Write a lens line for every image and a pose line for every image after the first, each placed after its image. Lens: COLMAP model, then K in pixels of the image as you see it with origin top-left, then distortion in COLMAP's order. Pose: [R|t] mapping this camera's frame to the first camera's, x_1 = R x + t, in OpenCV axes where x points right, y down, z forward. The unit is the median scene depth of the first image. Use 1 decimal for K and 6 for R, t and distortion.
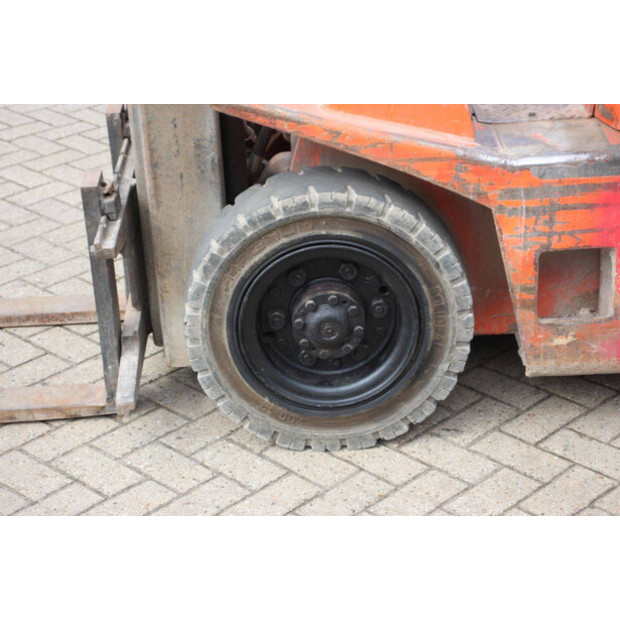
lens RADIAL K [[1487.2, 0, 312.0], [0, 1487.2, 309.4], [0, 0, 1]] dist [0.396669, 0.000000]
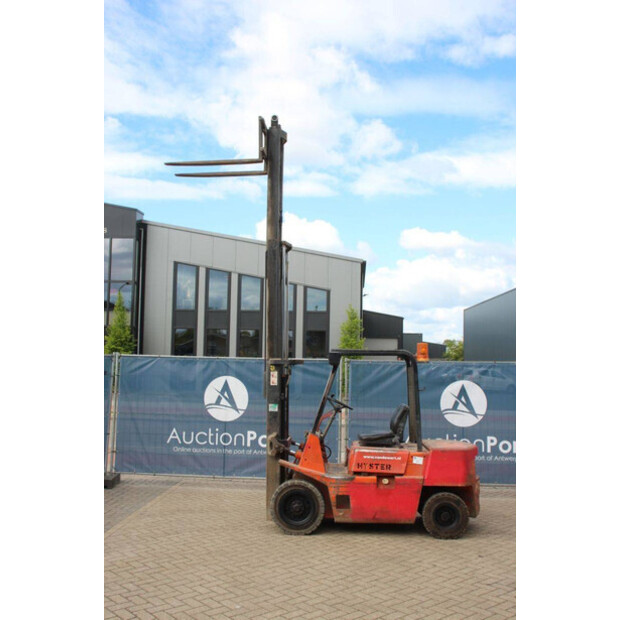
lens RADIAL K [[659.5, 0, 310.1], [0, 659.5, 315.3], [0, 0, 1]] dist [-0.044295, 0.000000]
pose [[0.996311, 0.043599, -0.073922, 0.200401], [-0.075243, 0.858029, -0.508059, 0.605612], [0.041277, 0.511747, 0.858144, -1.346738]]
